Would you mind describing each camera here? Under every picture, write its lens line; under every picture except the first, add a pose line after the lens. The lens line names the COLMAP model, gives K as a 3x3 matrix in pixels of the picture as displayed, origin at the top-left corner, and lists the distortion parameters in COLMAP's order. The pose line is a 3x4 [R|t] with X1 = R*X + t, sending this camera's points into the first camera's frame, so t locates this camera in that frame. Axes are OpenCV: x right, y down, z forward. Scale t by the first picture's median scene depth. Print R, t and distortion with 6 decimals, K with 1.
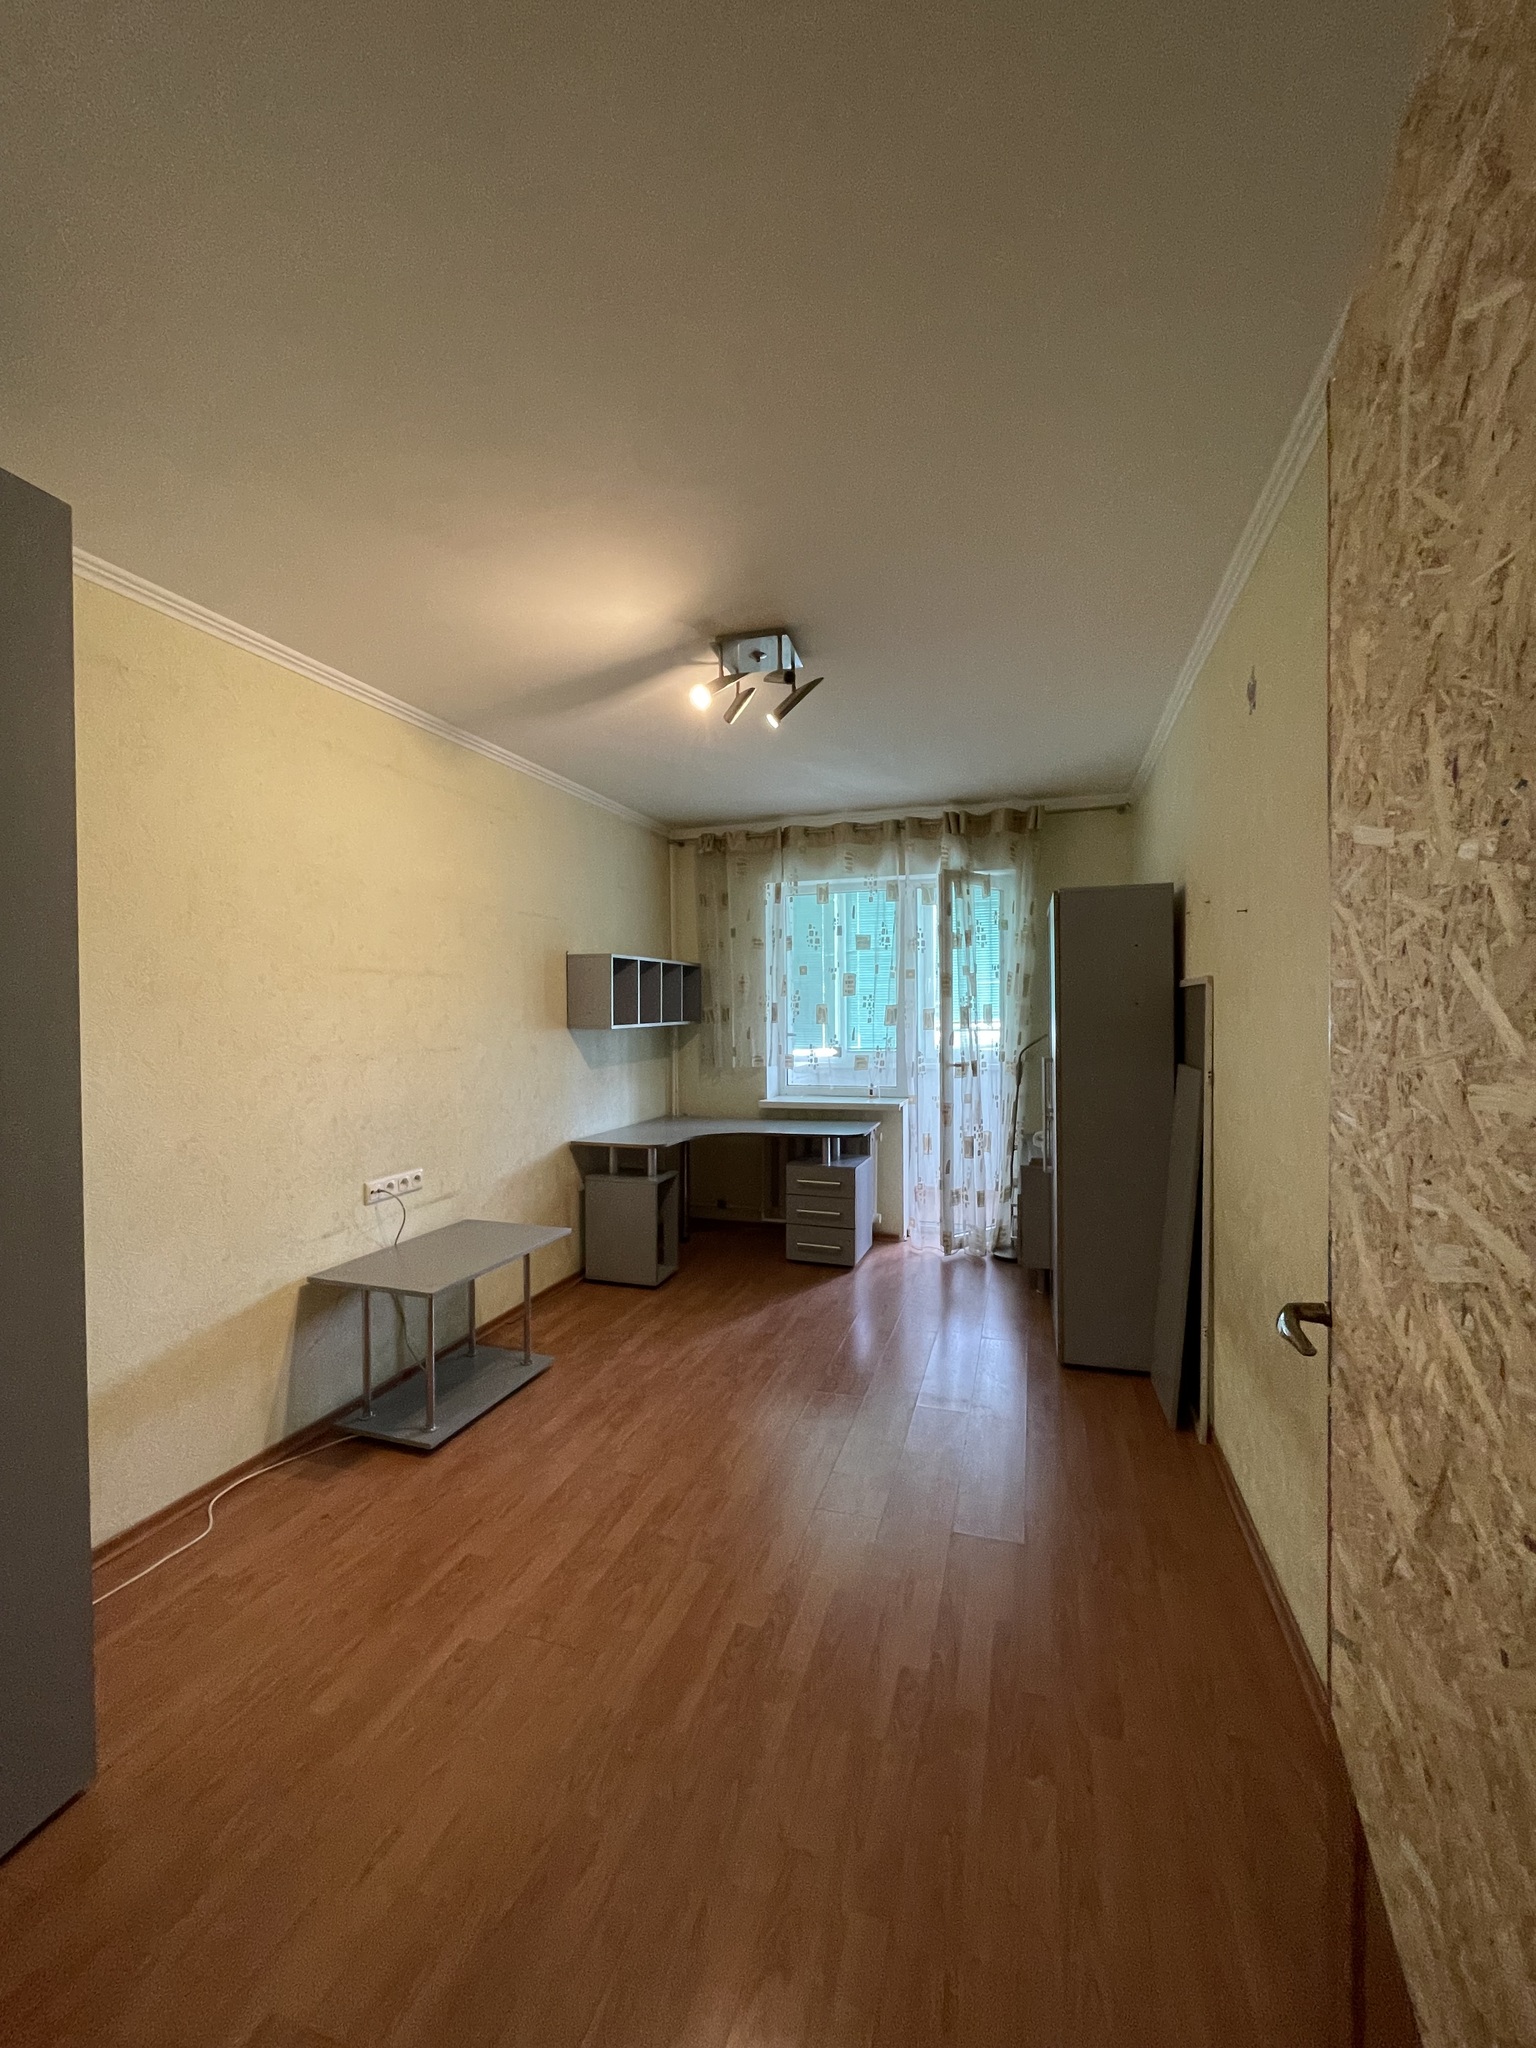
lens RADIAL K [[821.7, 0, 771.1], [0, 821.7, 1030.9], [0, 0, 1]] dist [-0.001508, 0.000038]
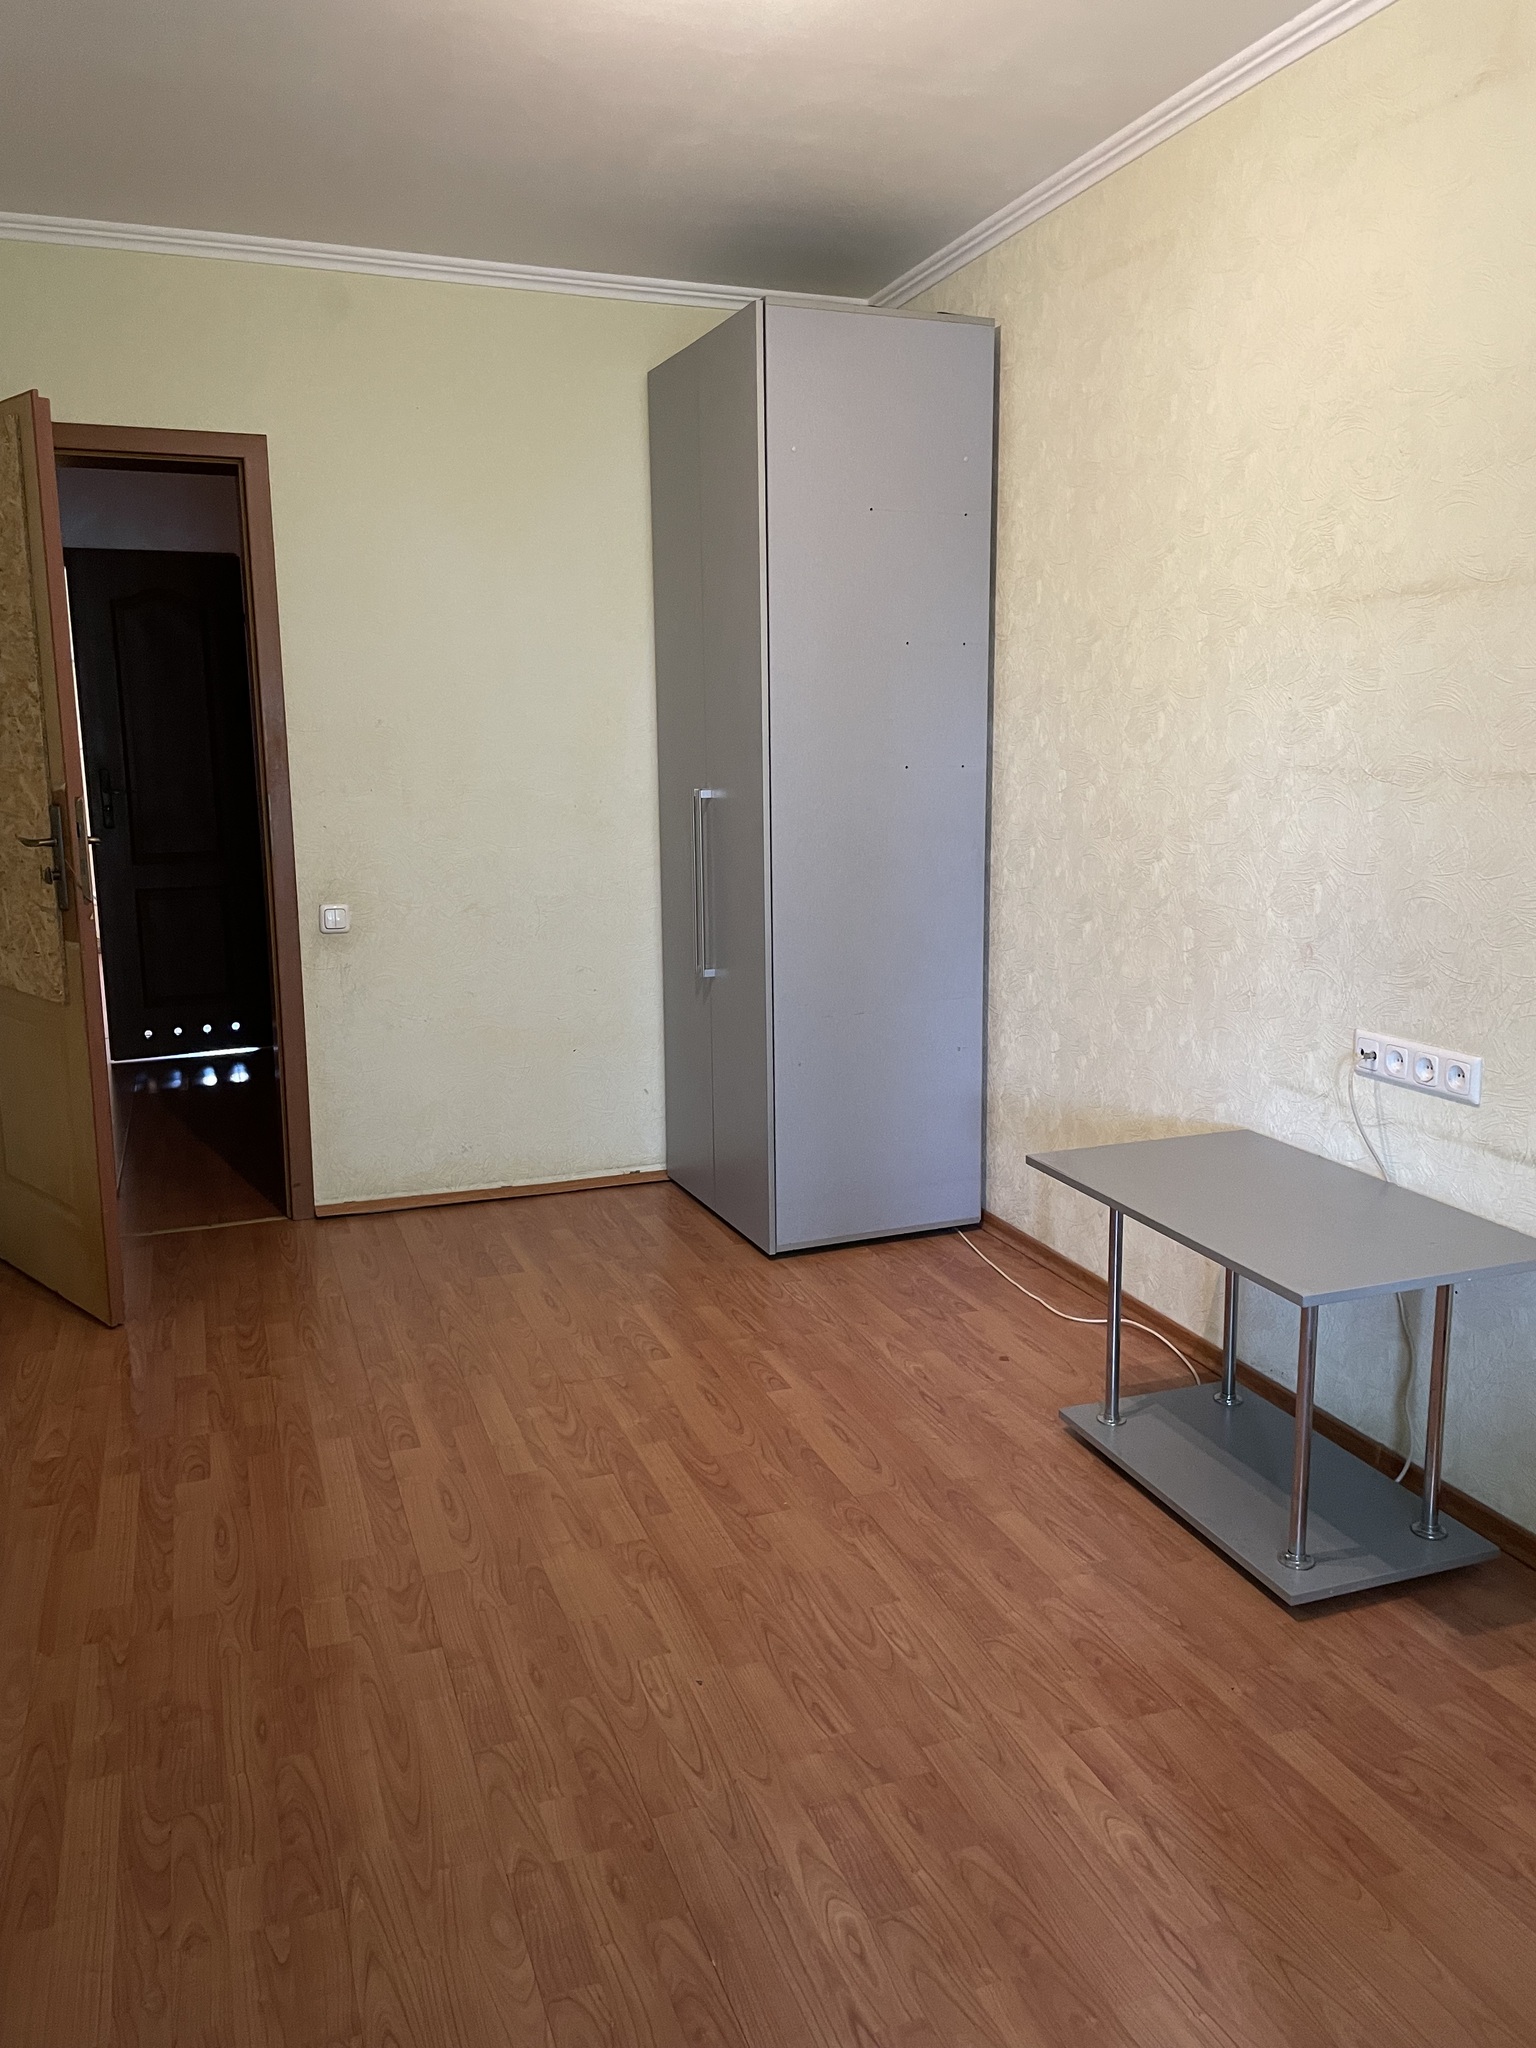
lens RADIAL K [[1529.0, 0, 776.0], [0, 1529.0, 1023.7], [0, 0, 1]] dist [0.096056, -0.129649]
pose [[-0.780933, 0.140330, -0.608647, 0.421400], [0.004767, 0.975746, 0.218852, -0.032398], [0.624596, 0.168007, -0.762662, 1.723365]]
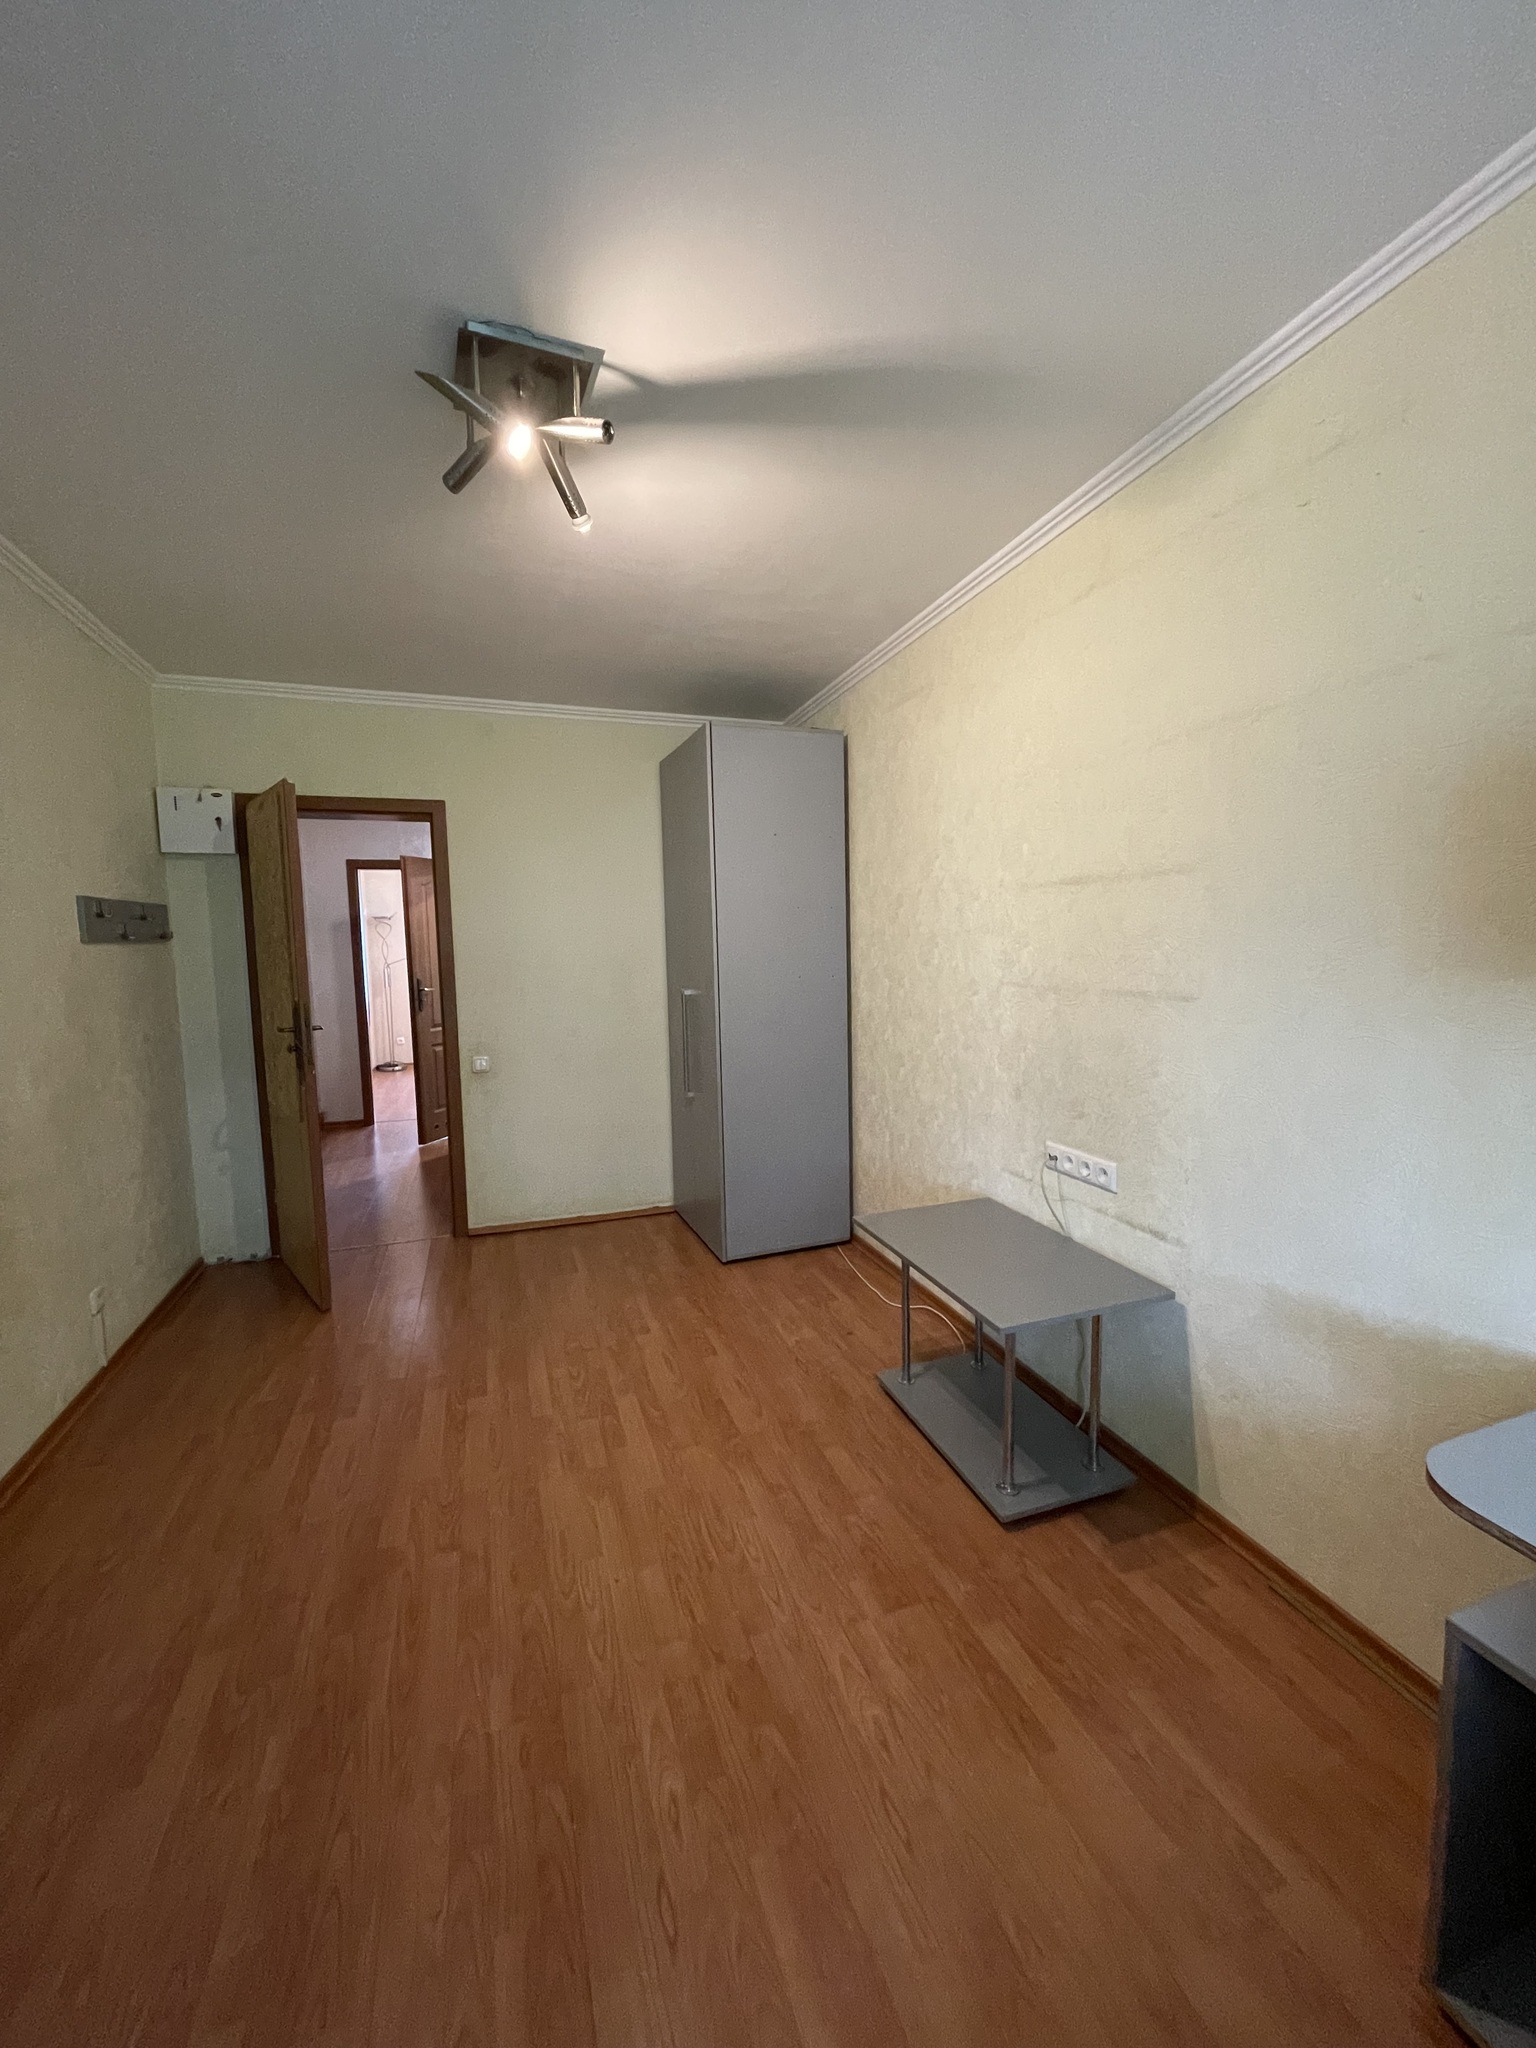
lens RADIAL K [[811.7, 0, 773.4], [0, 811.7, 1033.3], [0, 0, 1]] dist [-0.001215, -0.000173]
pose [[-0.792554, 0.099271, -0.601667, 0.247041], [0.014938, 0.989525, 0.143587, -0.052885], [0.609619, 0.104812, -0.785735, 1.684326]]
